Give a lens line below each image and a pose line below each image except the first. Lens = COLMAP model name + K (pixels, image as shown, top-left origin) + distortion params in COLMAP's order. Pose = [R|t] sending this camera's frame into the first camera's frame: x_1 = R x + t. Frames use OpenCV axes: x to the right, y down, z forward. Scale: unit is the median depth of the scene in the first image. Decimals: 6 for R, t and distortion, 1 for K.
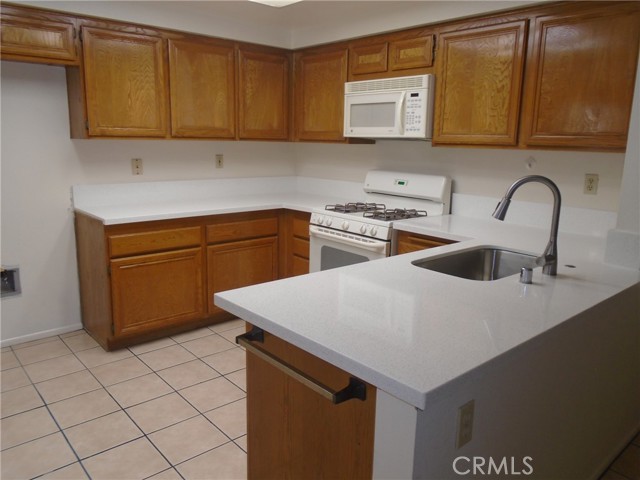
lens RADIAL K [[490.8, 0, 317.1], [0, 490.8, 240.9], [0, 0, 1]] dist [-0.014618, 0.010130]
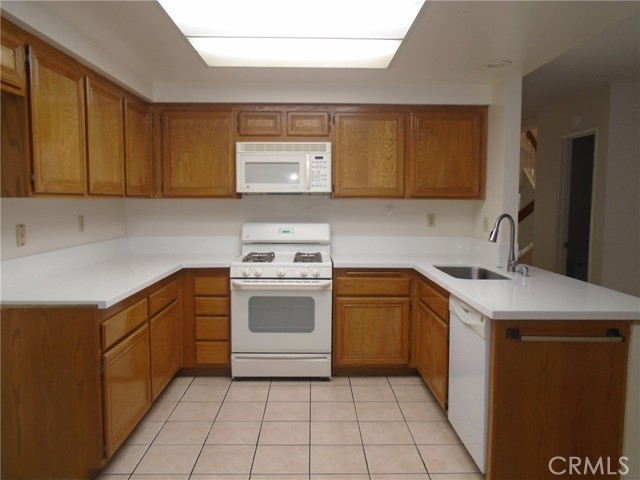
lens RADIAL K [[490.8, 0, 319.3], [0, 490.8, 239.4], [0, 0, 1]] dist [-0.014618, 0.010130]
pose [[0.642391, -0.082779, 0.761893, -0.749848], [0.167171, 0.985345, -0.033893, -0.056517], [-0.747922, 0.149139, 0.646815, 0.241728]]
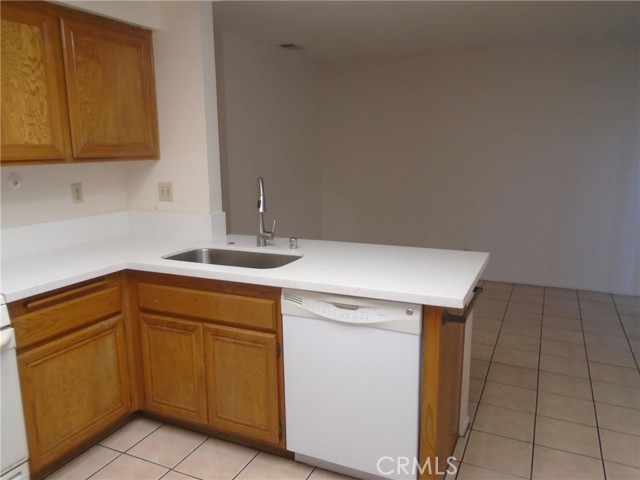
lens RADIAL K [[490.8, 0, 315.3], [0, 490.8, 237.3], [0, 0, 1]] dist [-0.014618, 0.010130]
pose [[-0.399549, -0.179703, 0.898926, -0.515890], [0.197372, 0.940737, 0.275788, -0.189644], [-0.895212, 0.287613, -0.340402, 0.821349]]
